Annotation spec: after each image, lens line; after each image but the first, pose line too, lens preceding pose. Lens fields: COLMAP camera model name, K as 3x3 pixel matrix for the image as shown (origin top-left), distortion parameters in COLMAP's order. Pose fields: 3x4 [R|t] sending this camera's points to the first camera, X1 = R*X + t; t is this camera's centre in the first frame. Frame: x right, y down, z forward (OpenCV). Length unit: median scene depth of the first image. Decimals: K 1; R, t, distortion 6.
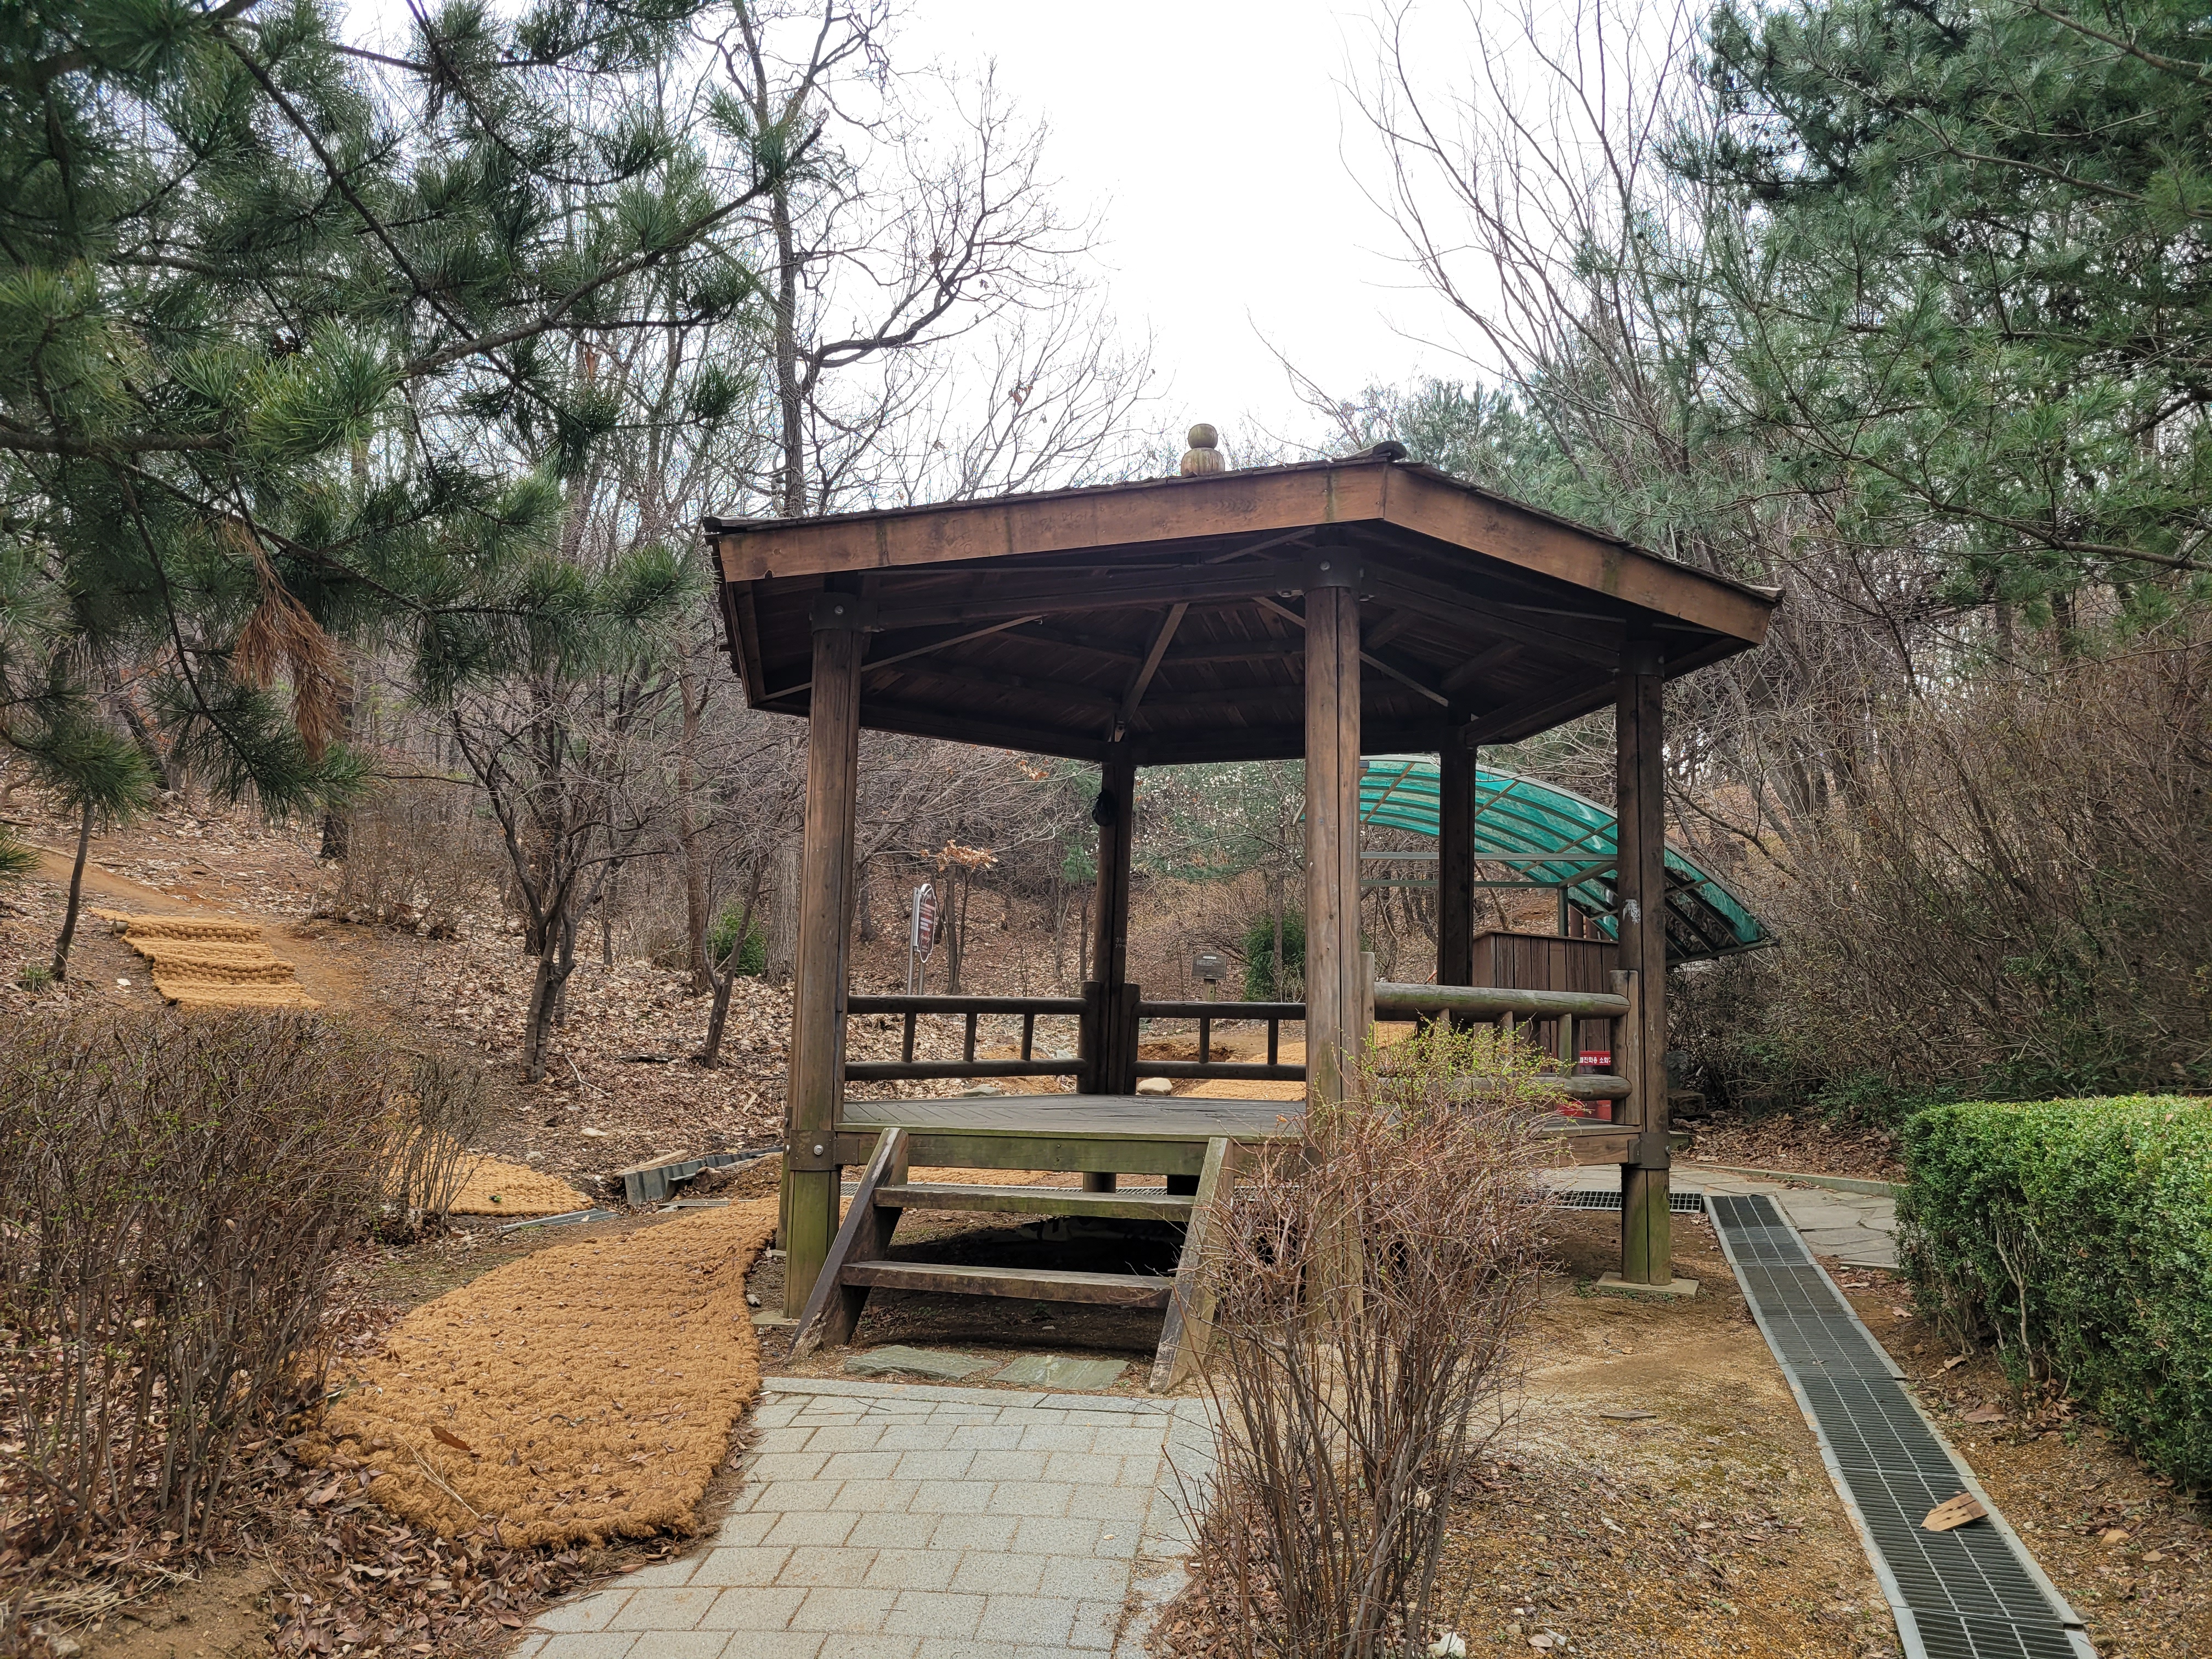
lens RADIAL K [[1680.5, 0, 1160.5], [0, 1680.5, 827.7], [0, 0, 1]] dist [0.009598, -0.009267]
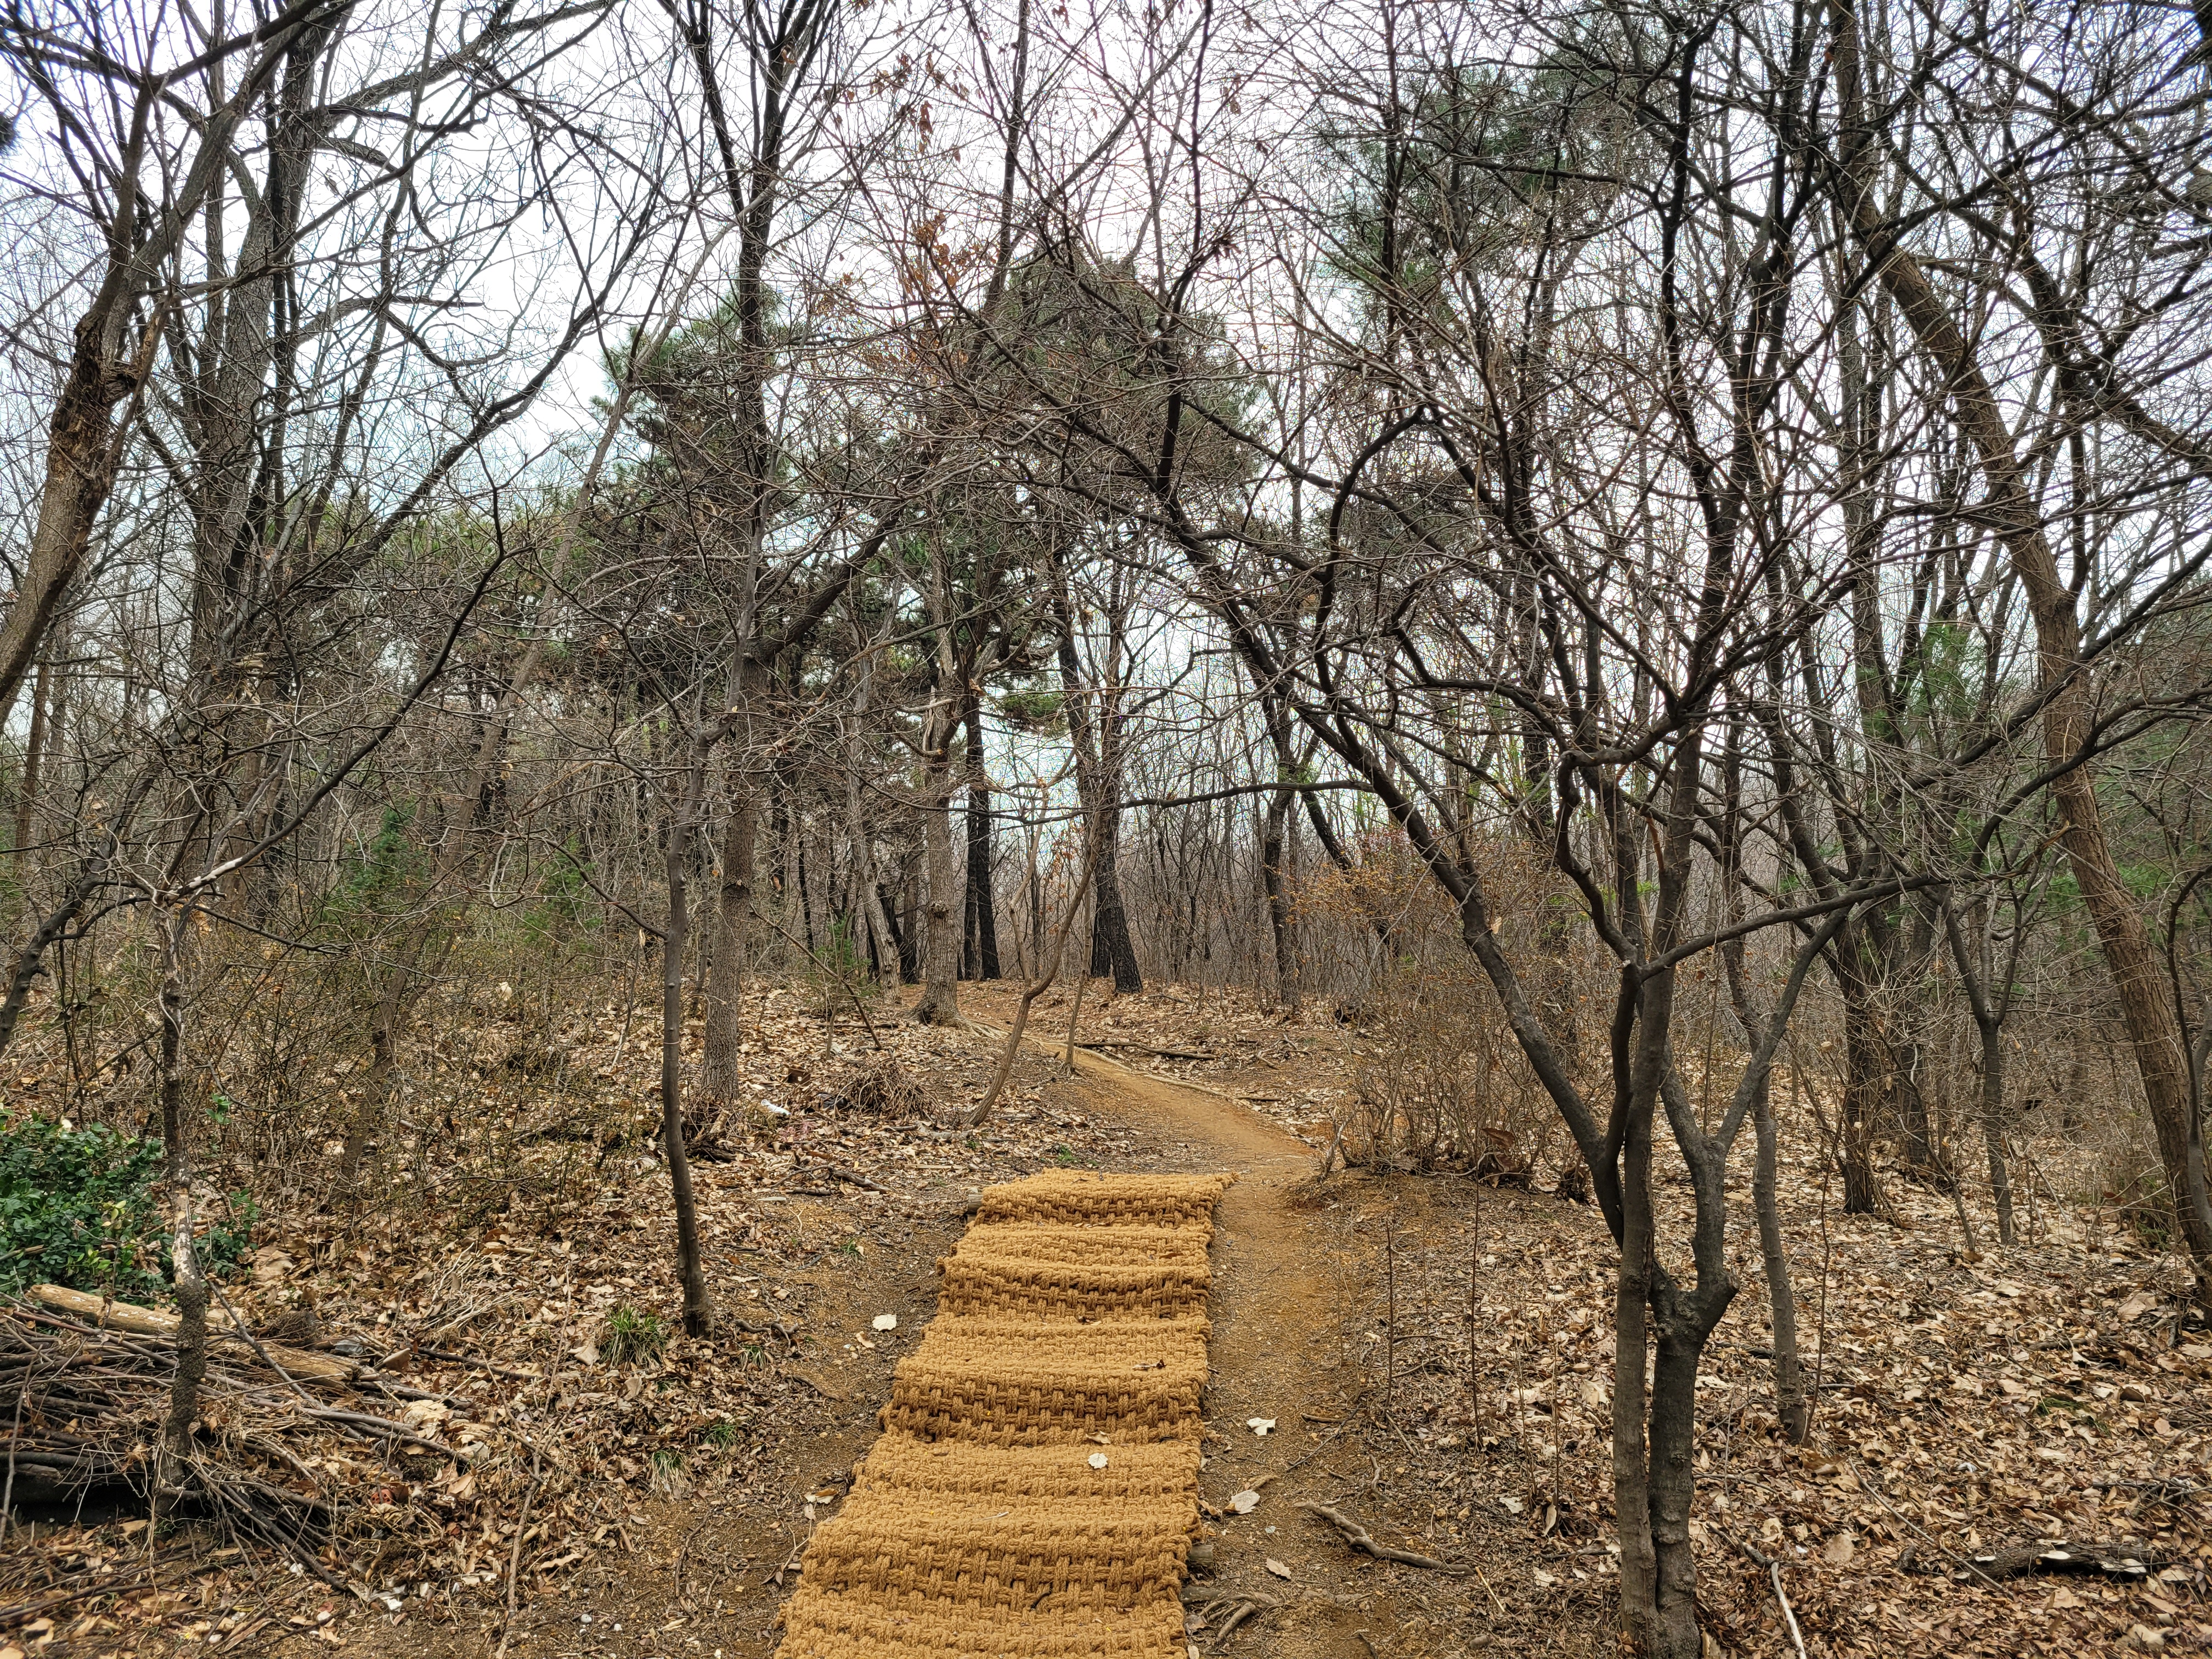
lens RADIAL K [[1680.5, 0, 1160.5], [0, 1680.5, 827.7], [0, 0, 1]] dist [0.009598, -0.009267]
pose [[0.671716, -0.197080, -0.714113, -0.166723], [0.093671, 0.978822, -0.182024, 0.043296], [0.734863, 0.055377, 0.675951, 0.653020]]
